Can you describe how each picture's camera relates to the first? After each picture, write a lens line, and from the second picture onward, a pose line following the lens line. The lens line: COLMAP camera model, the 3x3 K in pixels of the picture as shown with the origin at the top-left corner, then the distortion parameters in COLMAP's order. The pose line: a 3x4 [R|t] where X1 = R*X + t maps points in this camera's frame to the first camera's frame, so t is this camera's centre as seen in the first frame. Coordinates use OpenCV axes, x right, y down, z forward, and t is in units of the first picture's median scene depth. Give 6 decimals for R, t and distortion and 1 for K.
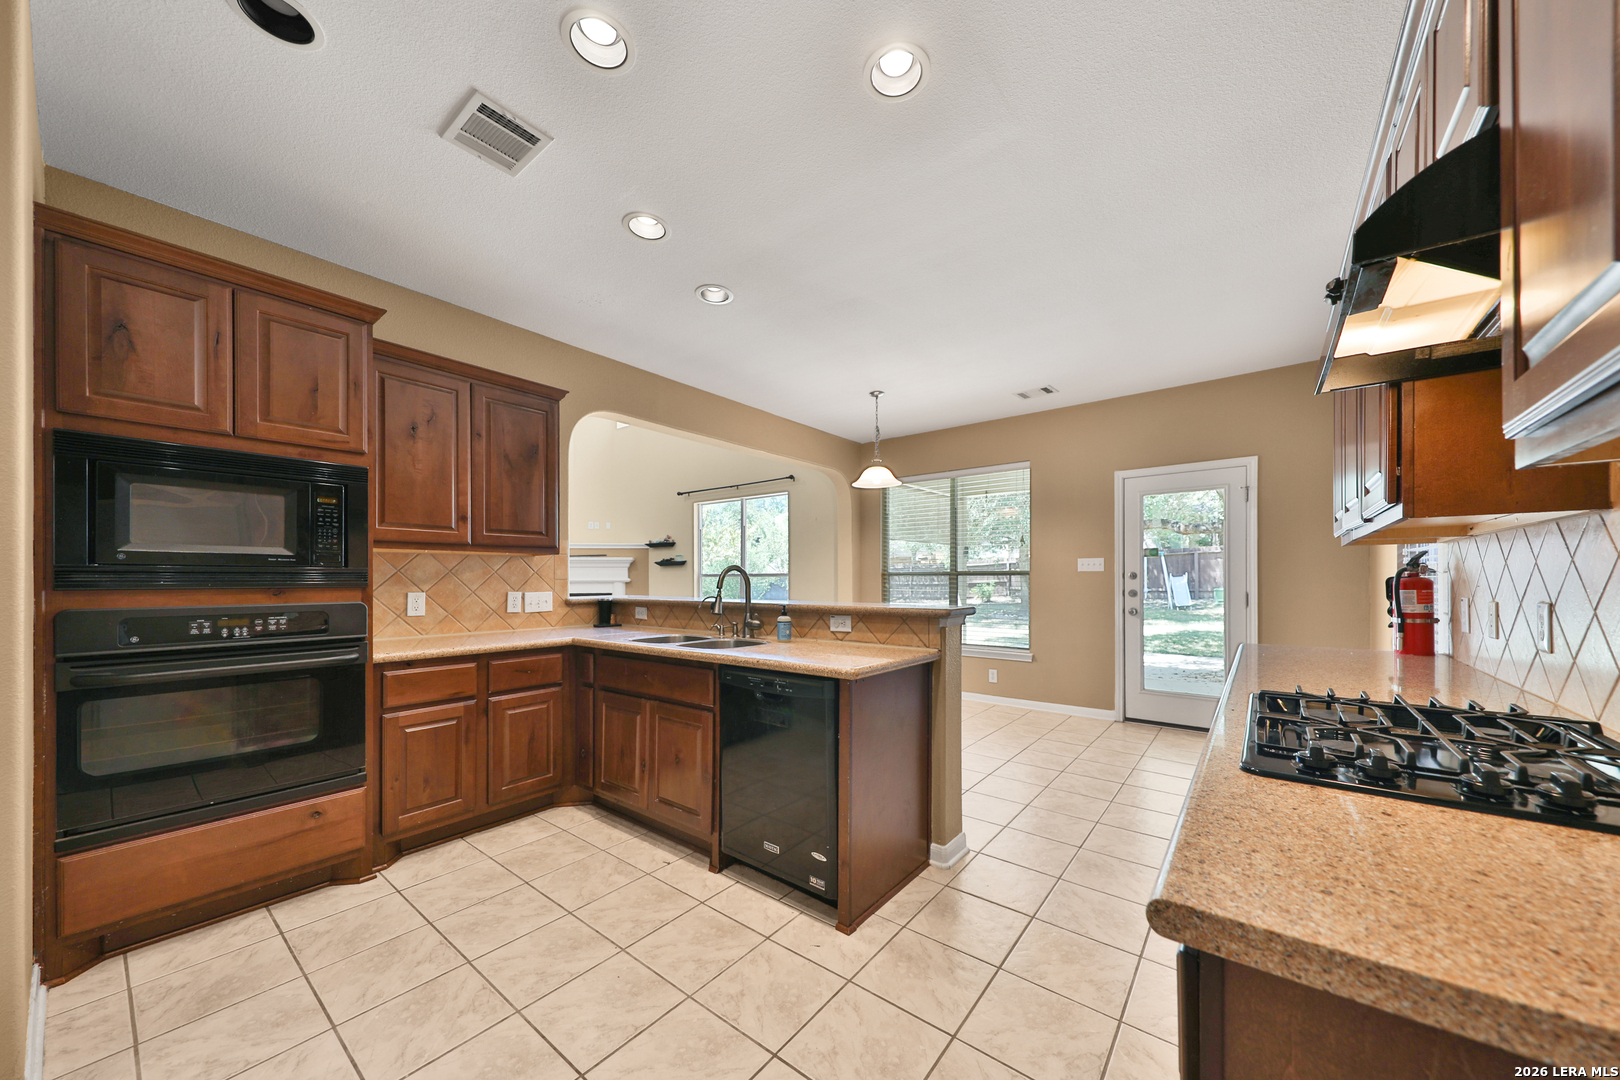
lens RADIAL K [[571.6, 0, 807.3], [0, 571.6, 575.5], [0, 0, 1]] dist [0.007348, -0.000024]
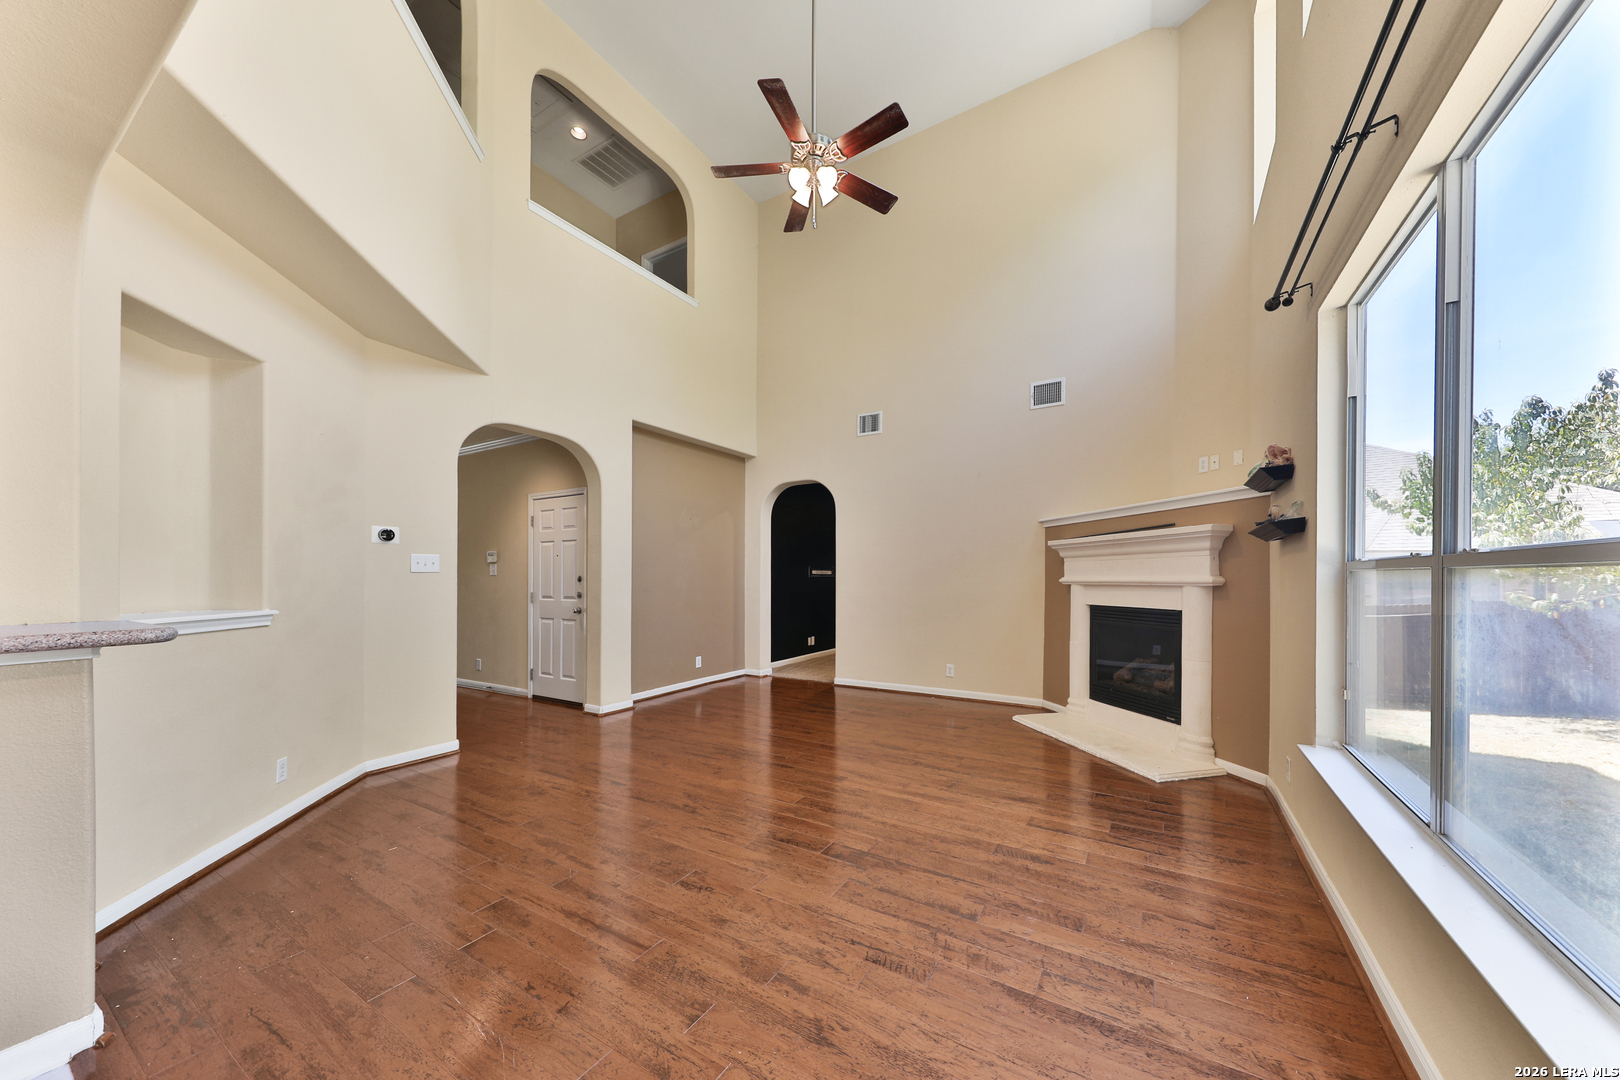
lens RADIAL K [[553.8, 0, 825.9], [0, 553.8, 582.9], [0, 0, 1]] dist [0.000899, -0.000003]
pose [[0.136912, 0.011270, -0.990519, 0.107595], [0.006079, 0.999907, 0.012217, 0.007619], [0.990565, -0.007694, 0.136830, 1.964961]]
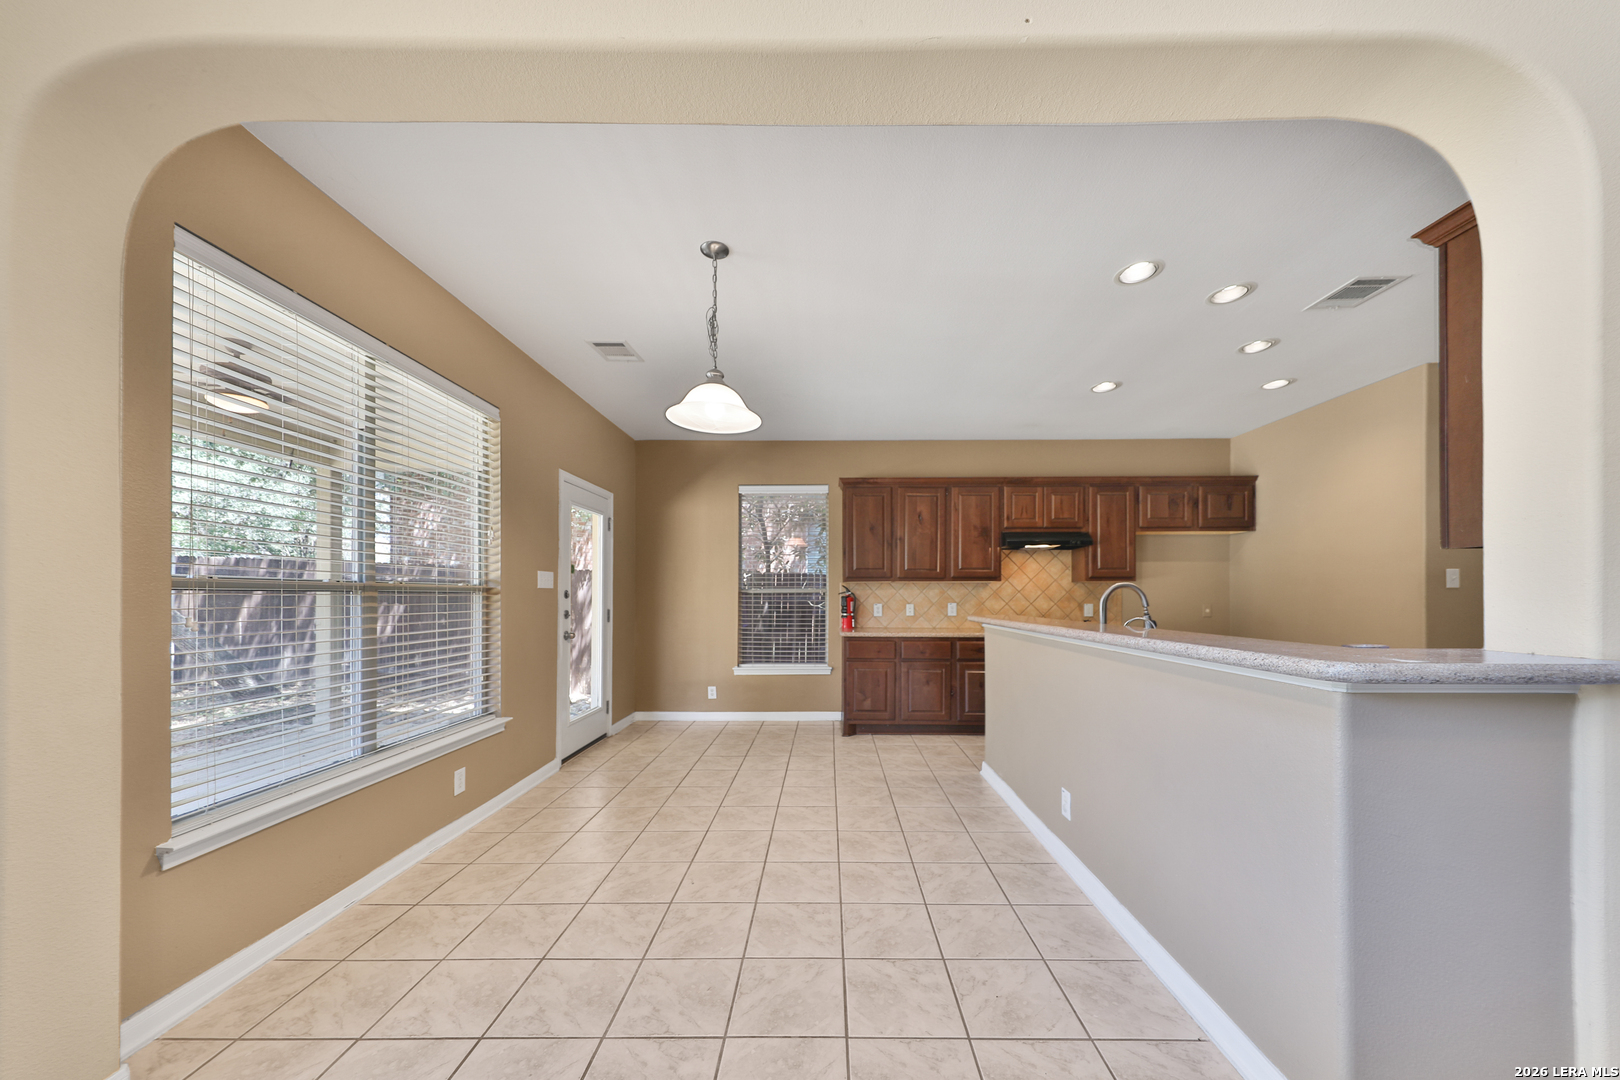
lens RADIAL K [[546.5, 0, 820.0], [0, 546.5, 591.0], [0, 0, 1]] dist [0.000205, -0.000033]
pose [[-0.621945, 0.010718, 0.782988, -0.513820], [-0.000880, 0.999896, -0.014386, 0.009786], [-0.783061, -0.009636, -0.621871, 1.911330]]
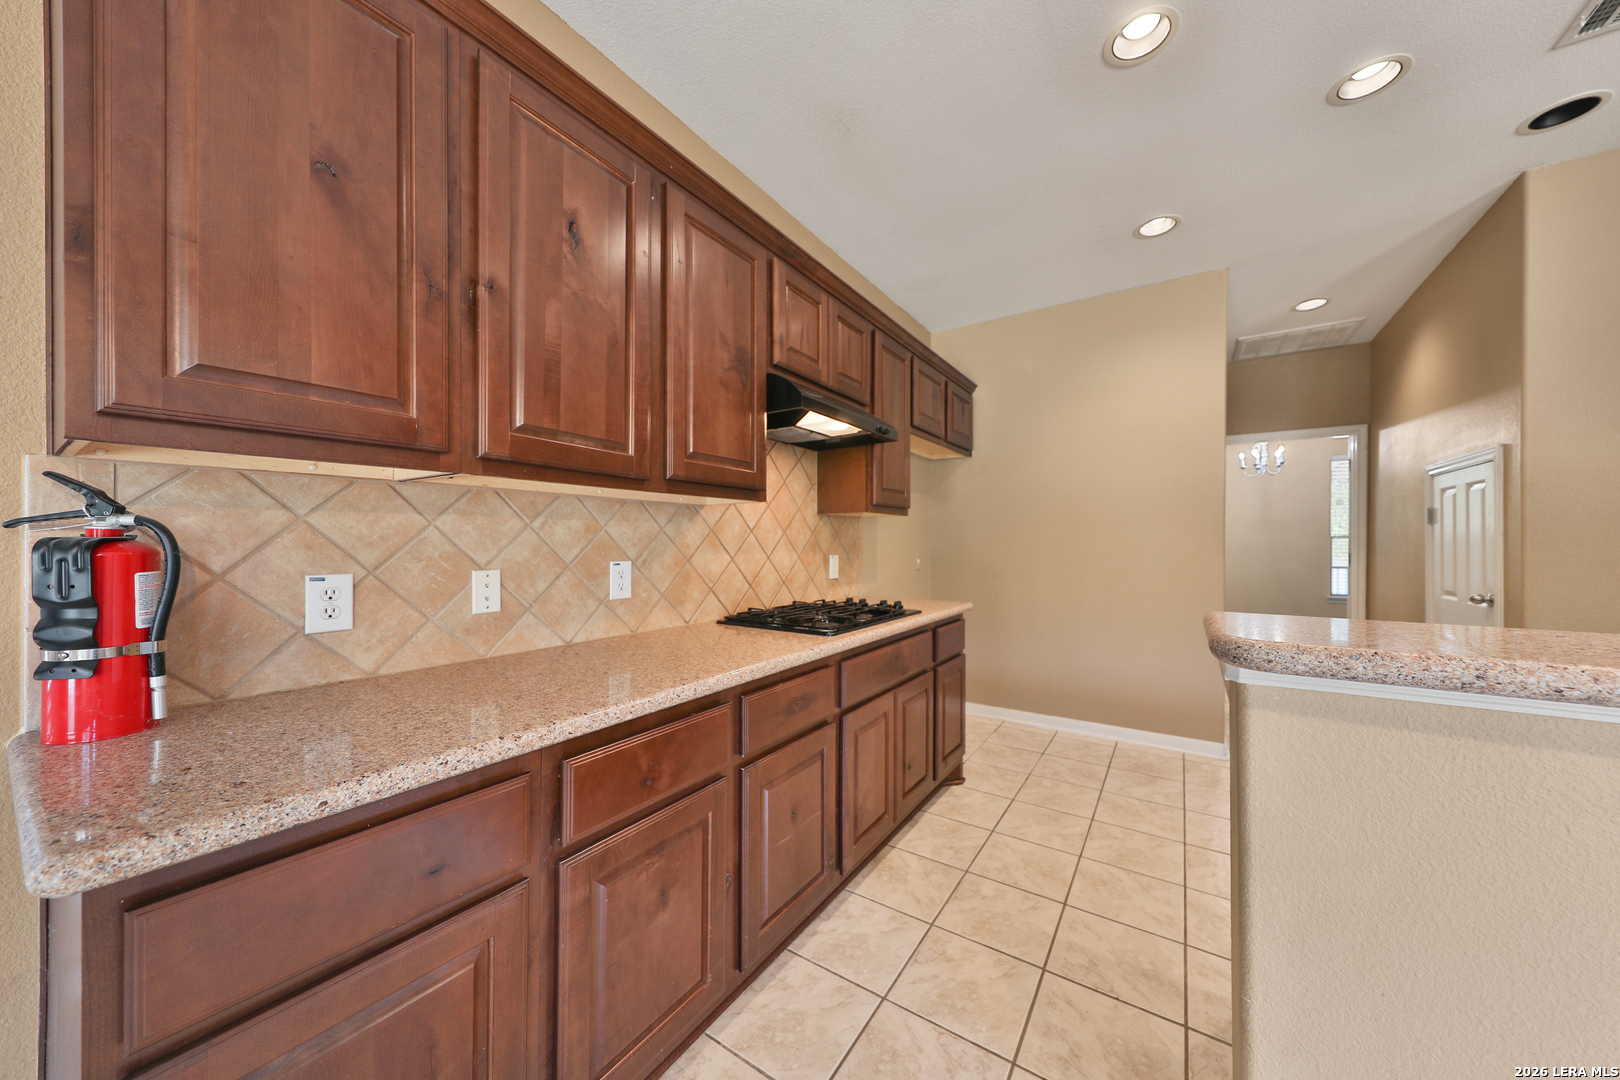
lens RADIAL K [[554.6, 0, 836.1], [0, 554.6, 538.8], [0, 0, 1]] dist [0.001147, -0.000109]
pose [[-0.994157, 0.001255, -0.107935, 0.439508], [0.002389, 0.999943, -0.010377, 0.005291], [0.107916, -0.010574, -0.994104, 1.093317]]
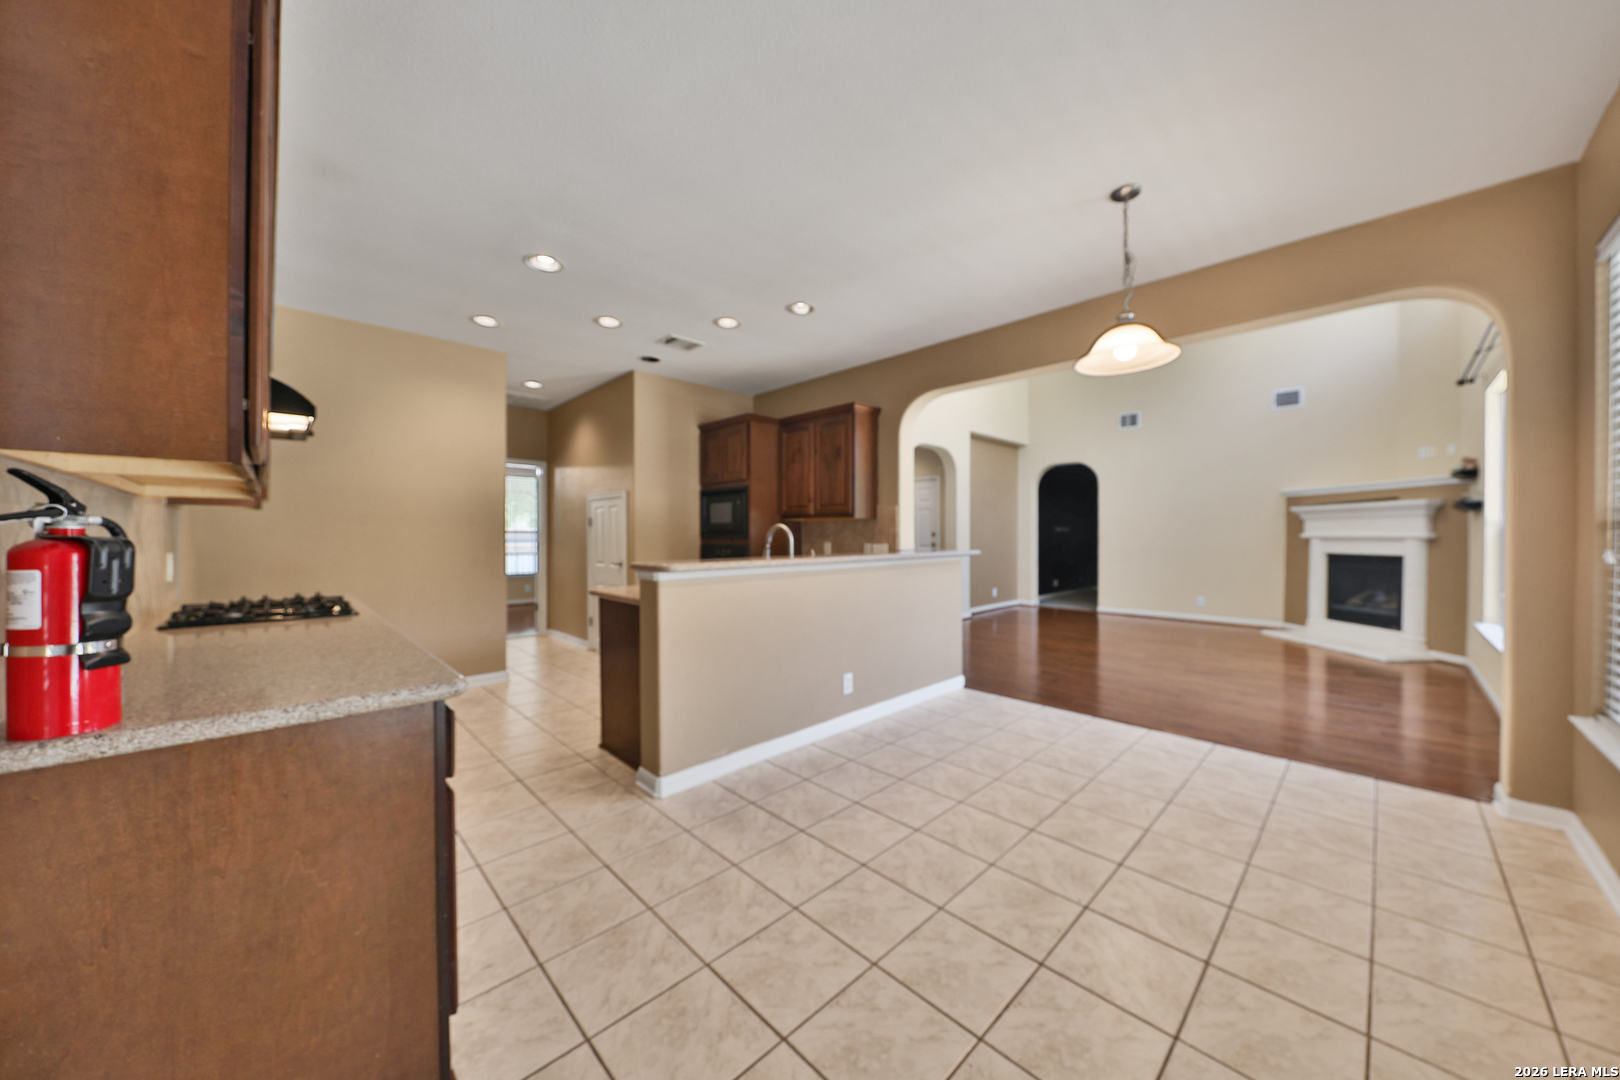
lens RADIAL K [[562.1, 0, 816.9], [0, 562.1, 547.1], [0, 0, 1]] dist [-0.001580, -0.000127]
pose [[-0.125060, 0.024442, -0.991848, 1.098774], [0.007106, 0.999693, 0.023739, 0.001214], [0.992124, -0.004080, -0.125195, 1.207334]]
